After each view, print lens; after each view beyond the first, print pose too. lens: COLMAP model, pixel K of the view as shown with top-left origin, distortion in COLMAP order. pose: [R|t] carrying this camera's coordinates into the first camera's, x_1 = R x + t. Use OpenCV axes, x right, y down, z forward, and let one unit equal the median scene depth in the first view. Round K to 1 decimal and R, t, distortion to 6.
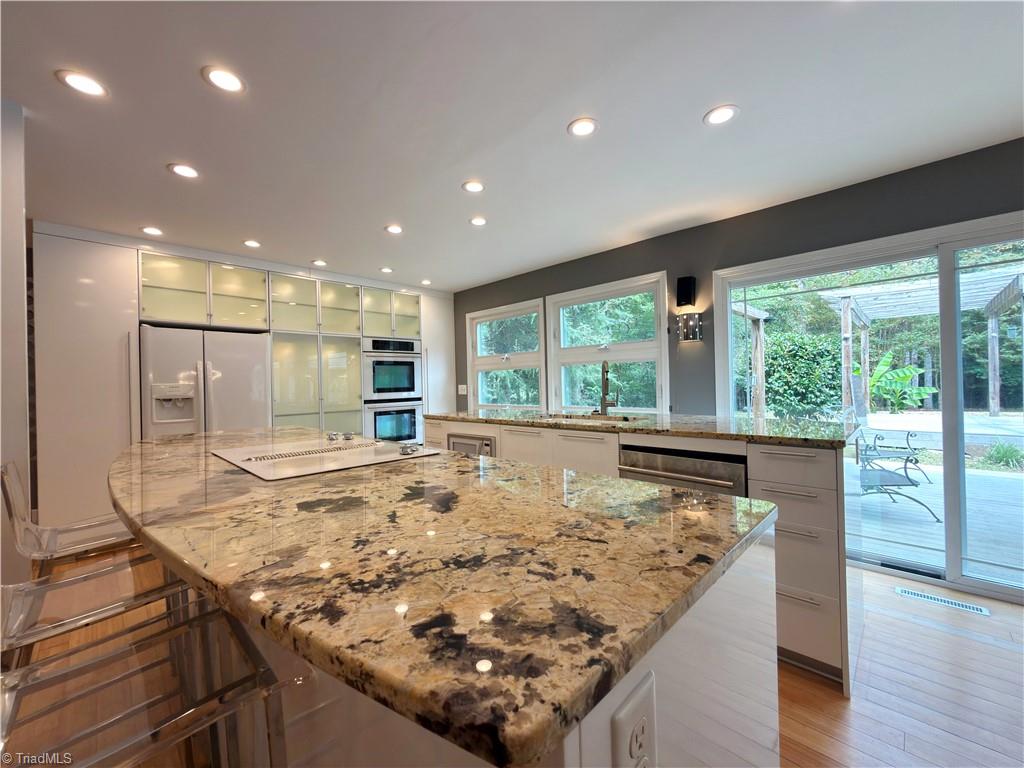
lens RADIAL K [[409.0, 0, 513.8], [0, 409.0, 390.1], [0, 0, 1]] dist [0.000815, -0.000773]
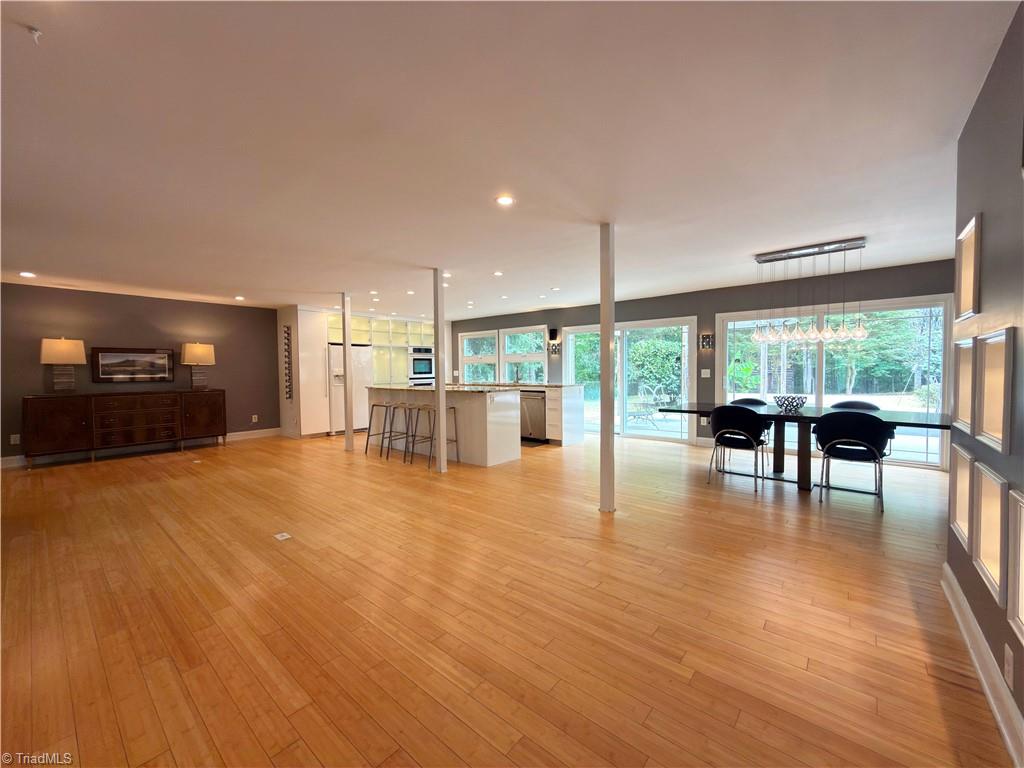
lens RADIAL K [[409.0, 0, 510.1], [0, 409.0, 386.2], [0, 0, 1]] dist [0.000815, -0.000773]
pose [[0.997712, 0.009368, 0.066956, -0.002912], [-0.011012, 0.999646, 0.024219, 0.011516], [-0.066706, -0.024901, 0.997462, -1.054419]]
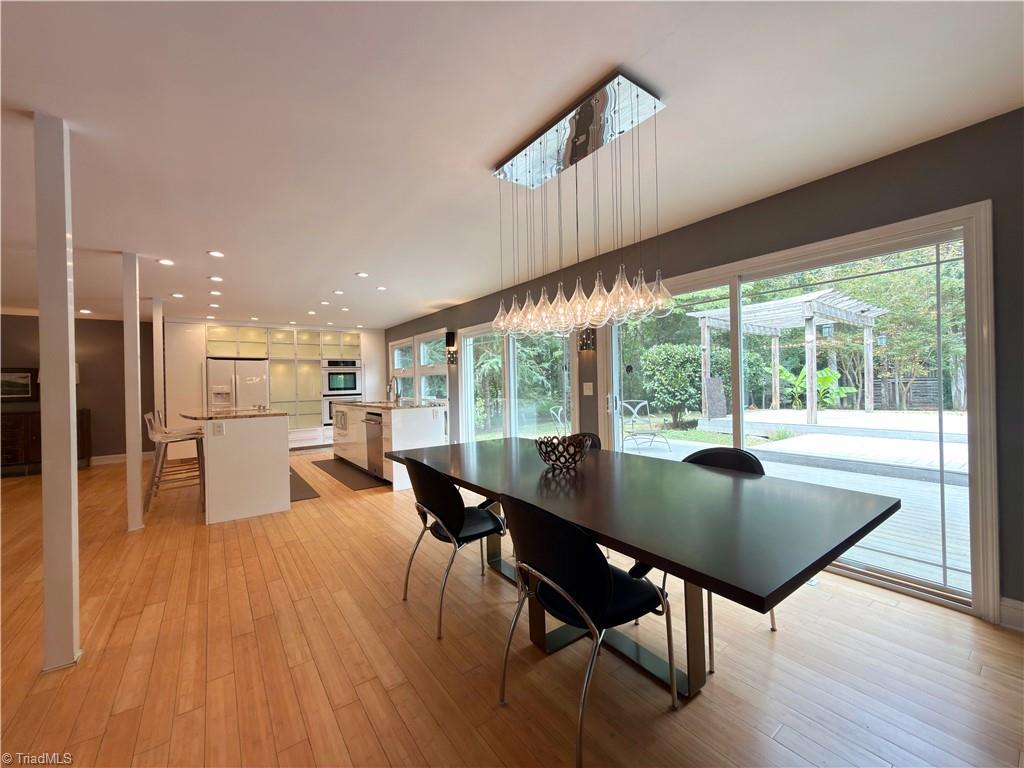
lens RADIAL K [[409.0, 0, 514.2], [0, 409.0, 385.2], [0, 0, 1]] dist [0.000815, -0.000773]
pose [[0.987272, 0.001368, -0.159032, 0.736969], [-0.002459, 0.999975, -0.006663, -0.007139], [0.159019, 0.006969, 0.987251, -0.623793]]
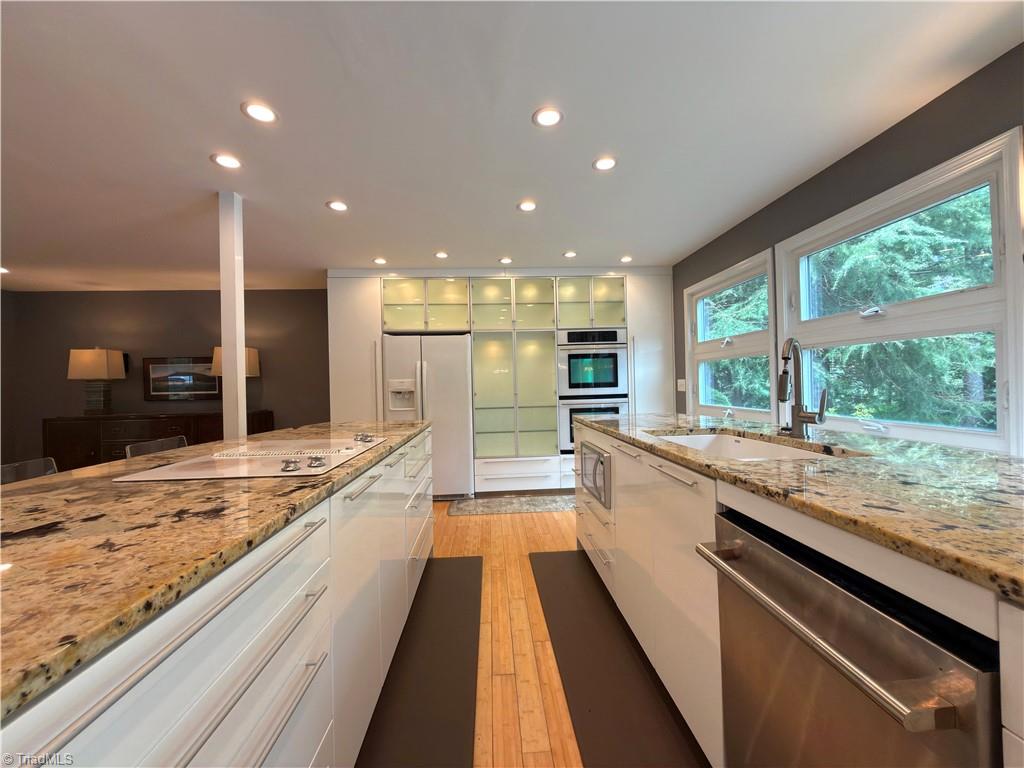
lens RADIAL K [[409.0, 0, 513.5], [0, 409.0, 385.0], [0, 0, 1]] dist [0.000815, -0.000773]
pose [[0.741885, 0.008026, -0.670479, 0.196258], [-0.003998, 0.999964, 0.007546, -0.007400], [0.670515, -0.002918, 0.741890, 0.217781]]
